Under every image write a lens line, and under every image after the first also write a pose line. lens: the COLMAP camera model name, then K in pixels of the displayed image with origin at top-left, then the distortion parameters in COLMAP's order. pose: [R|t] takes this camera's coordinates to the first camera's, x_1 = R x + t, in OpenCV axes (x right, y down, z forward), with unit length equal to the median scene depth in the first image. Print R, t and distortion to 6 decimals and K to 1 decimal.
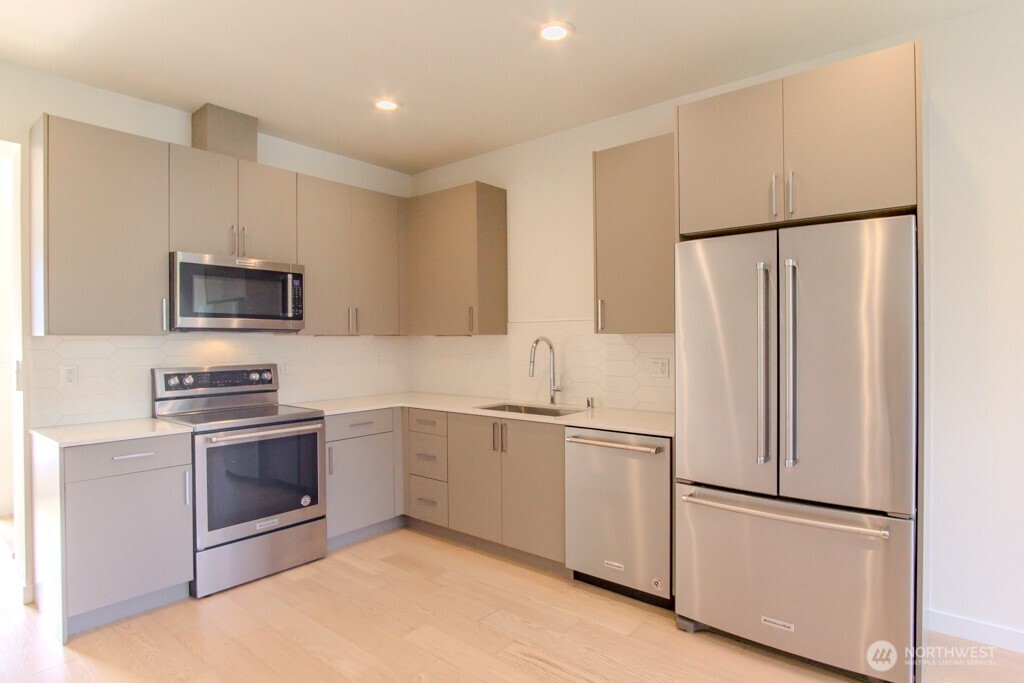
lens RADIAL K [[556.5, 0, 516.3], [0, 556.5, 345.3], [0, 0, 1]] dist [-0.025654, 0.001238]
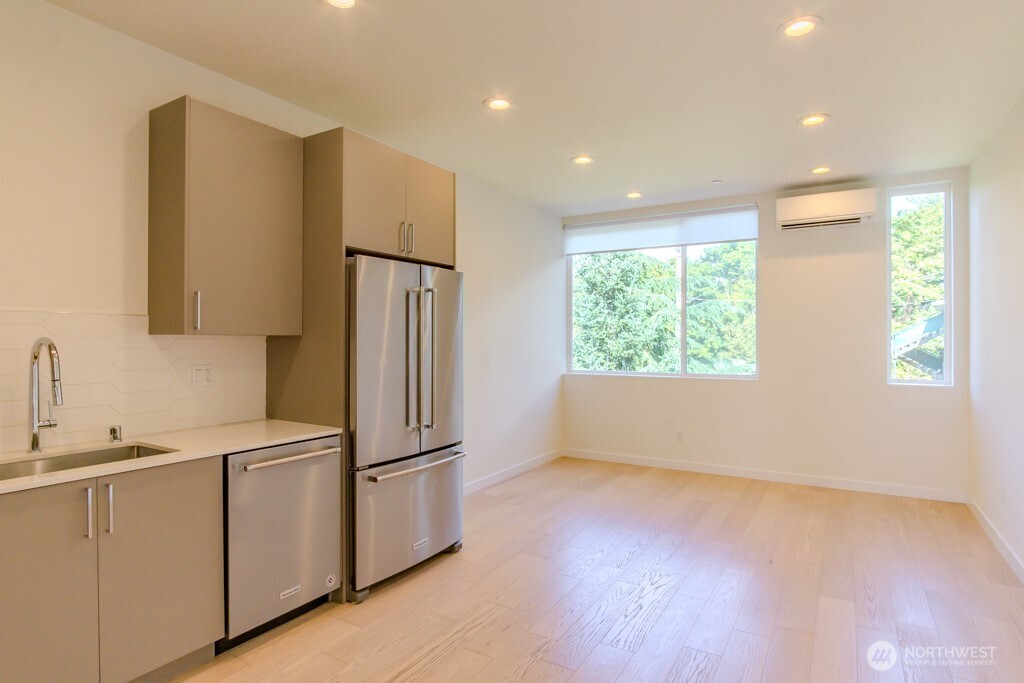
lens RADIAL K [[556.5, 0, 517.6], [0, 556.5, 338.2], [0, 0, 1]] dist [-0.025654, 0.001238]
pose [[-0.156959, 0.004815, 0.987593, -0.624969], [0.002100, 0.999987, -0.004542, -0.008938], [-0.987603, 0.001361, -0.156967, 0.628714]]
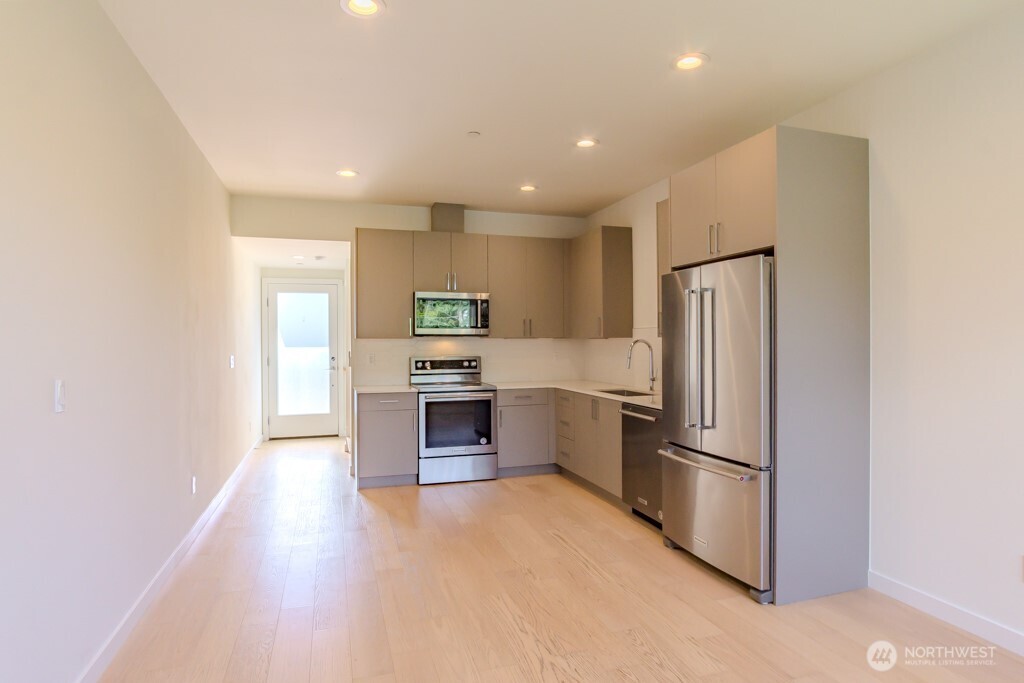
lens RADIAL K [[556.5, 0, 502.5], [0, 556.5, 340.9], [0, 0, 1]] dist [-0.025654, 0.001238]
pose [[0.837112, 0.001892, -0.547028, 0.533947], [-0.005590, 0.999971, -0.005096, -0.002505], [0.547002, 0.007324, 0.837099, -0.316706]]
